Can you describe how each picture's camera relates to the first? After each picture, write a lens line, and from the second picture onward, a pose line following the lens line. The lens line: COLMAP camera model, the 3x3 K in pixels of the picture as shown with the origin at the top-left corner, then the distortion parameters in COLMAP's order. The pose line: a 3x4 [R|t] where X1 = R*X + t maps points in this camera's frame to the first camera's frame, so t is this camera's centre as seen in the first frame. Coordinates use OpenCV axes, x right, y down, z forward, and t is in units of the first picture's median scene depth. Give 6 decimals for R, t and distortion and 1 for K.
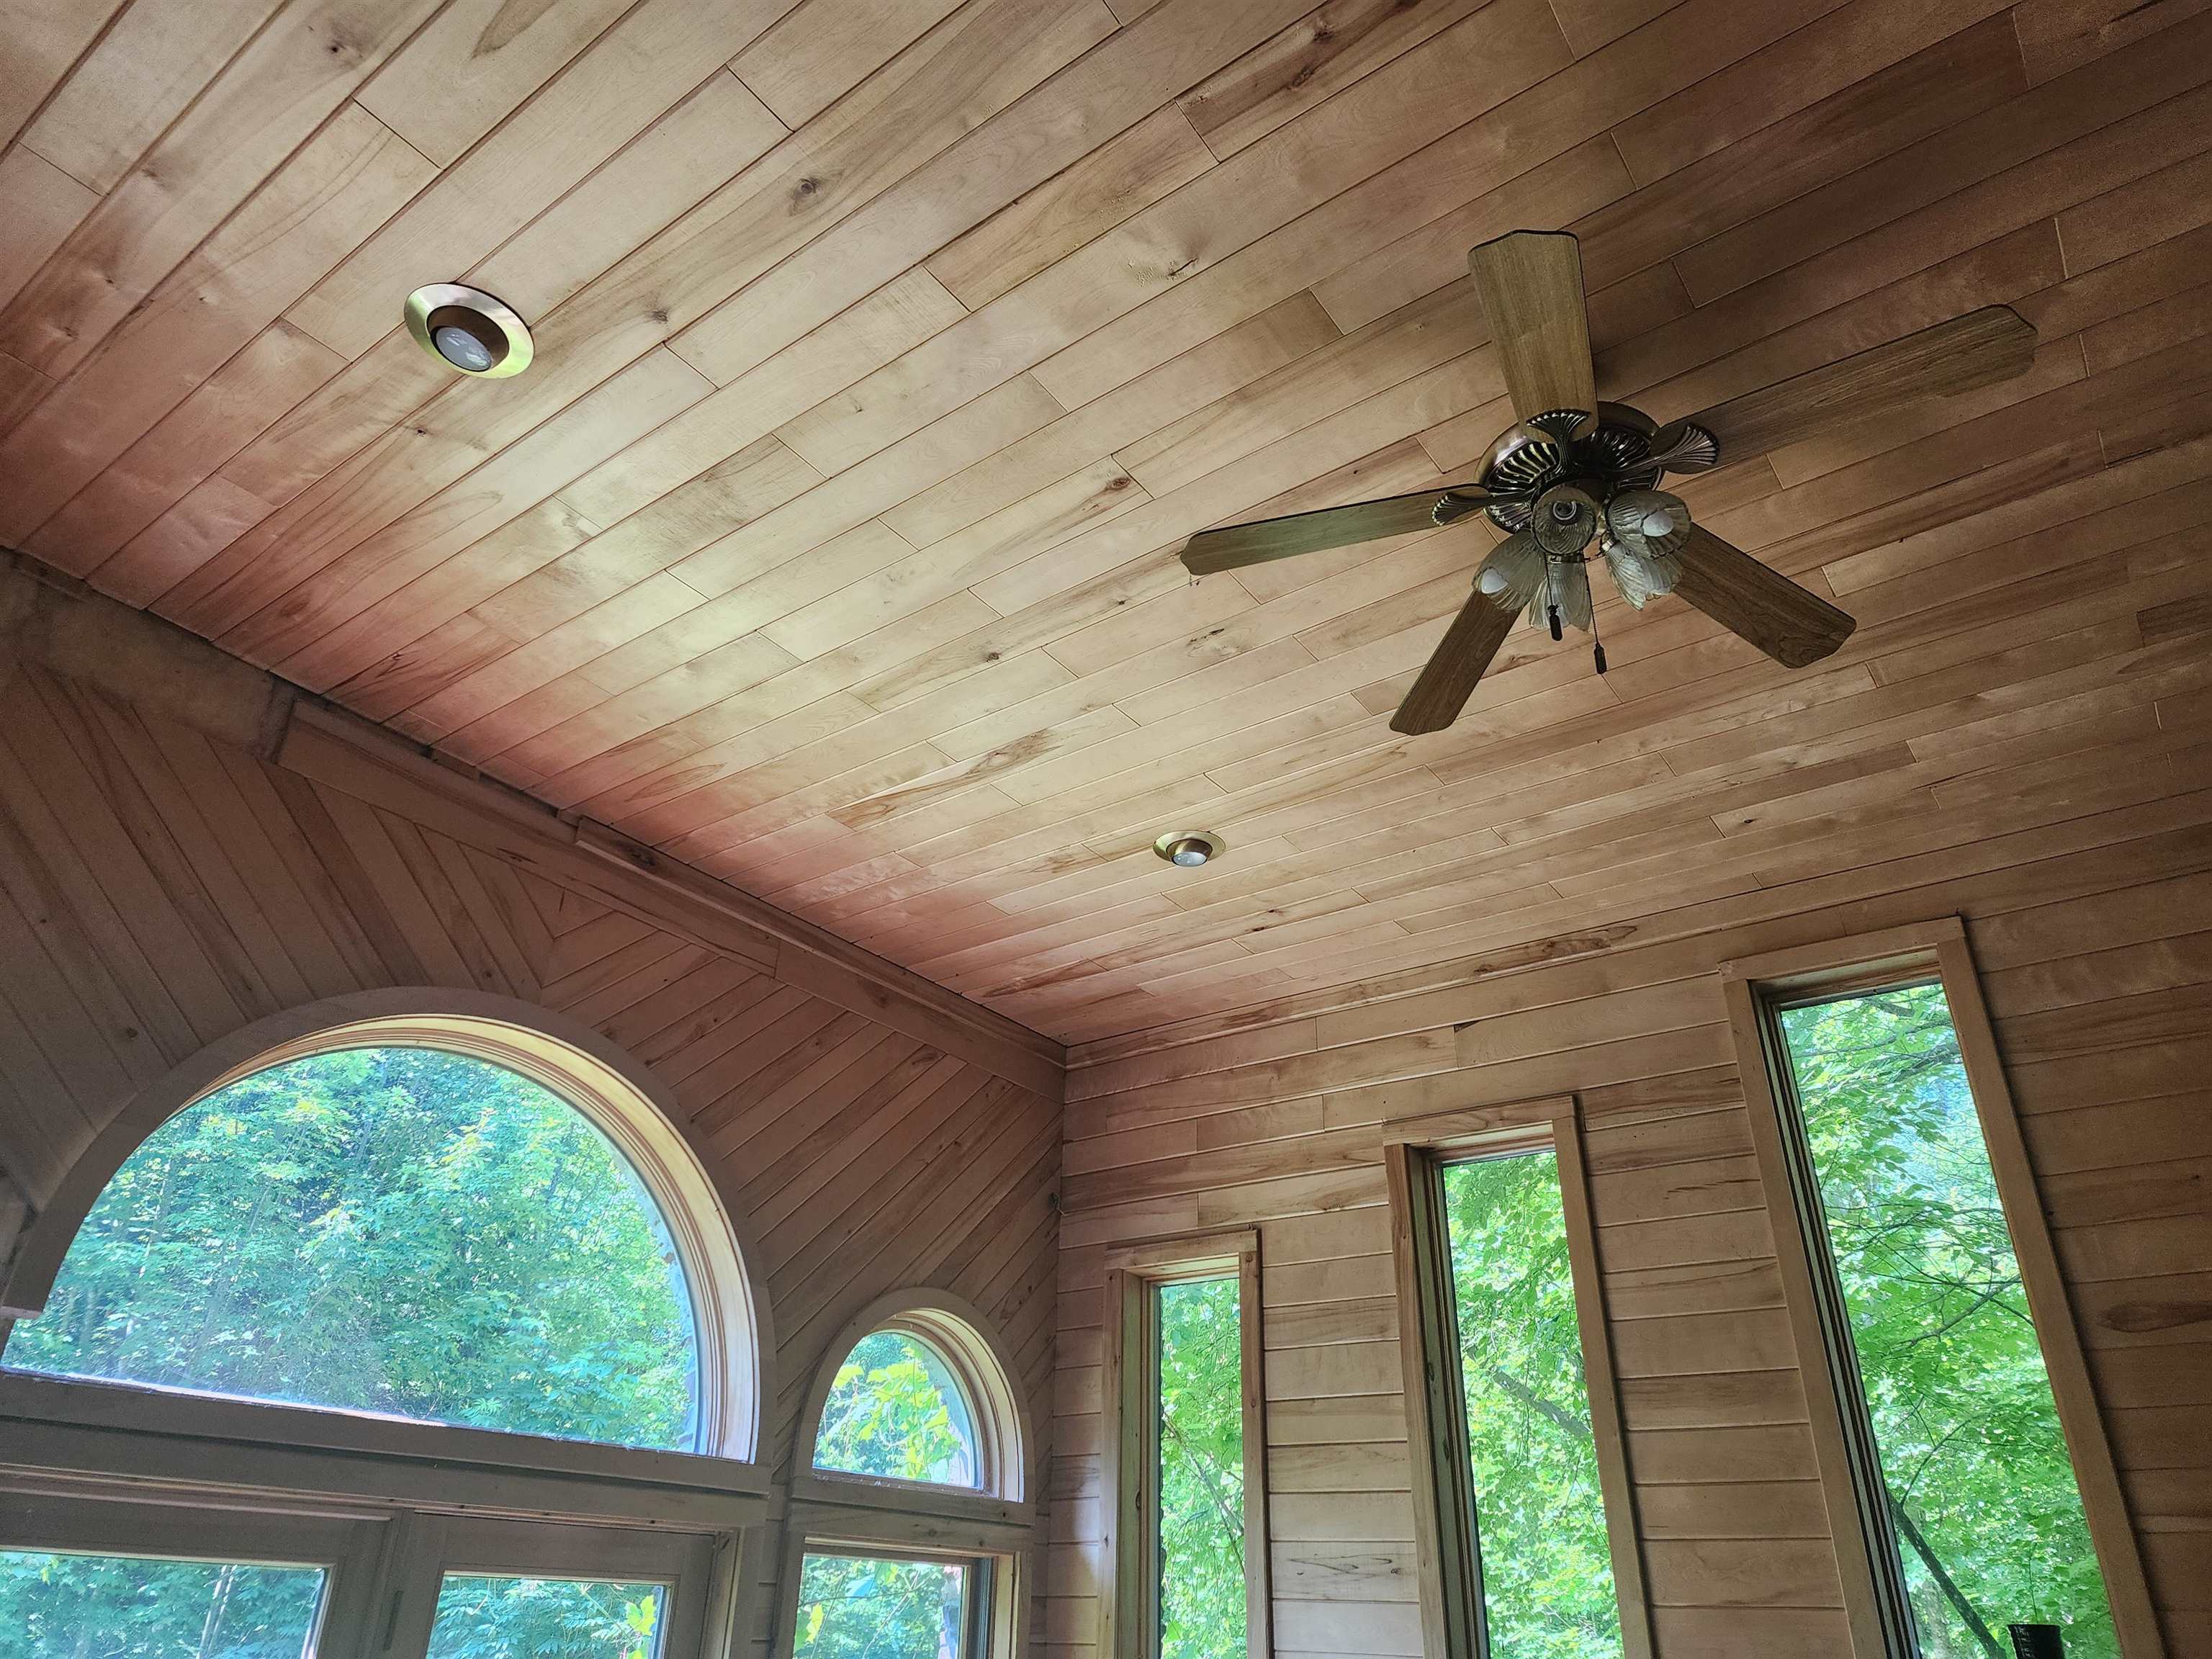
lens RADIAL K [[1480.9, 0, 1083.6], [0, 1480.9, 805.4], [0, 0, 1]] dist [0.091939, -0.079666]
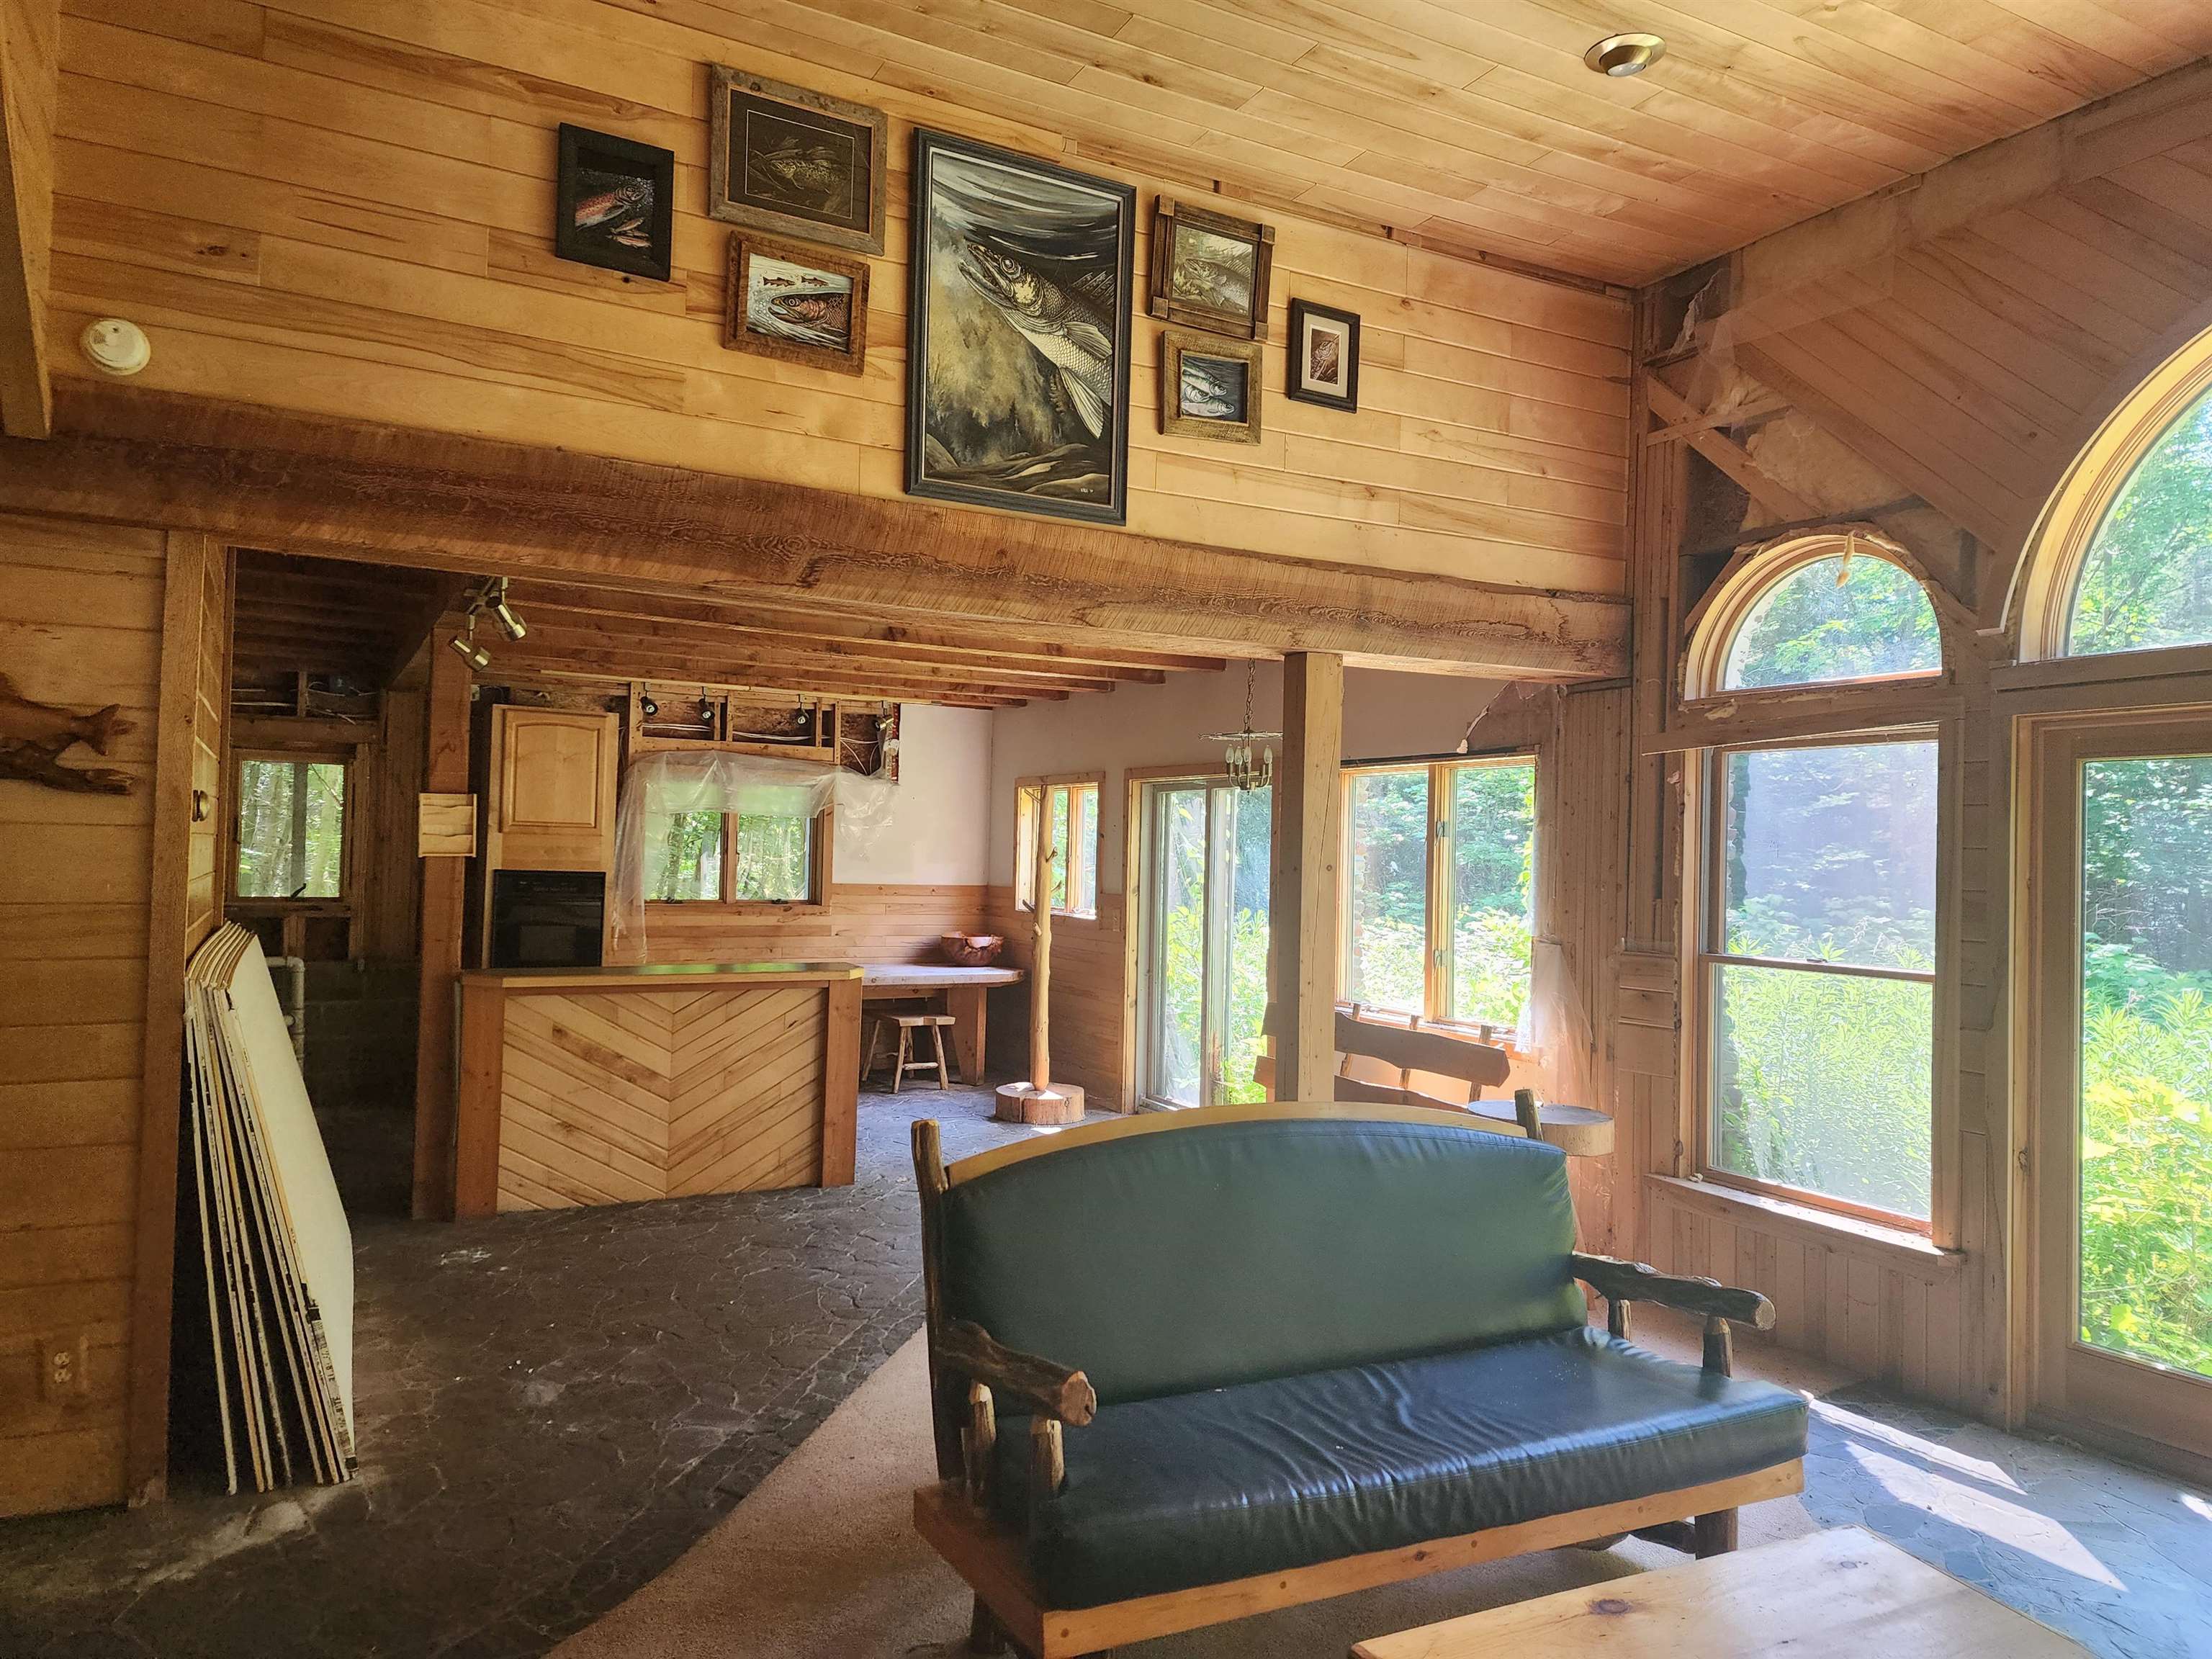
lens RADIAL K [[1464.3, 0, 1099.6], [0, 1464.3, 825.8], [0, 0, 1]] dist [0.088861, -0.079149]
pose [[-0.430077, -0.049174, -0.901452, 0.648838], [0.407453, 0.880462, -0.242422, 0.299181], [0.805615, -0.471560, -0.358631, 0.418644]]
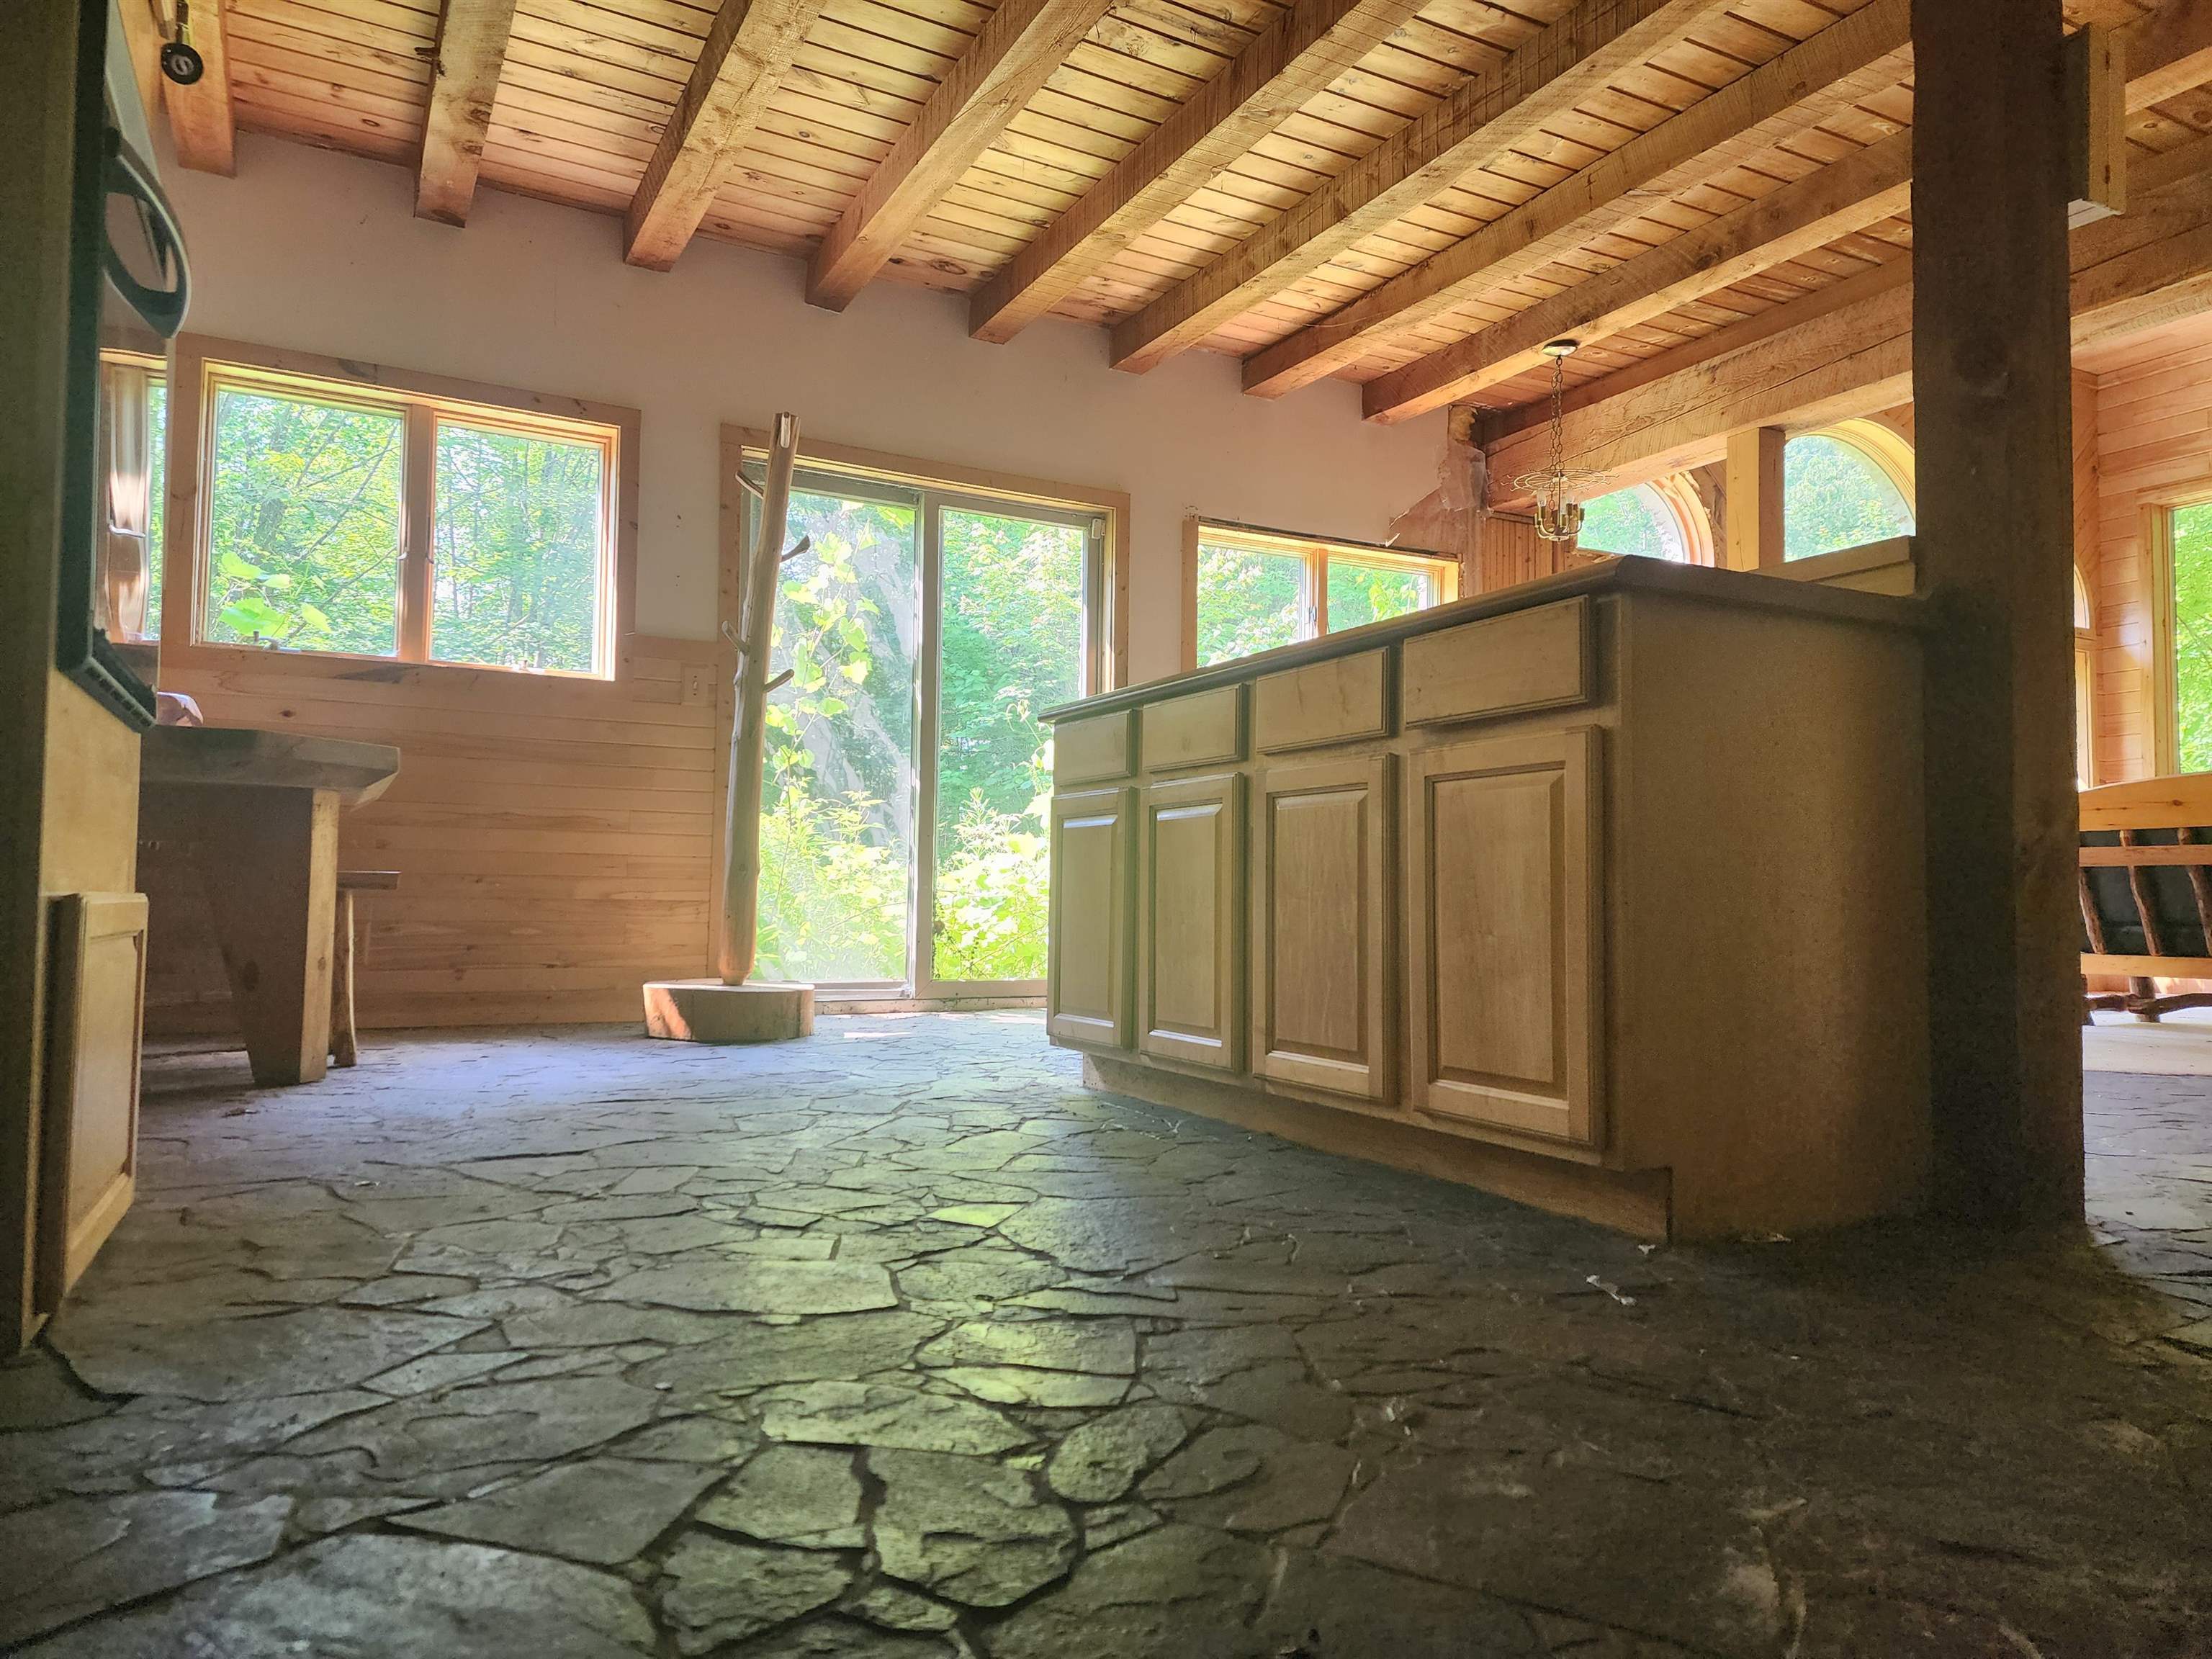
lens RADIAL K [[1468.9, 0, 1092.1], [0, 1468.9, 820.1], [0, 0, 1]] dist [0.092653, -0.091446]
pose [[0.895259, -0.033956, -0.444250, -0.330558], [0.220906, 0.899735, 0.376402, -0.300331], [0.386926, -0.435114, 0.812997, -1.109161]]
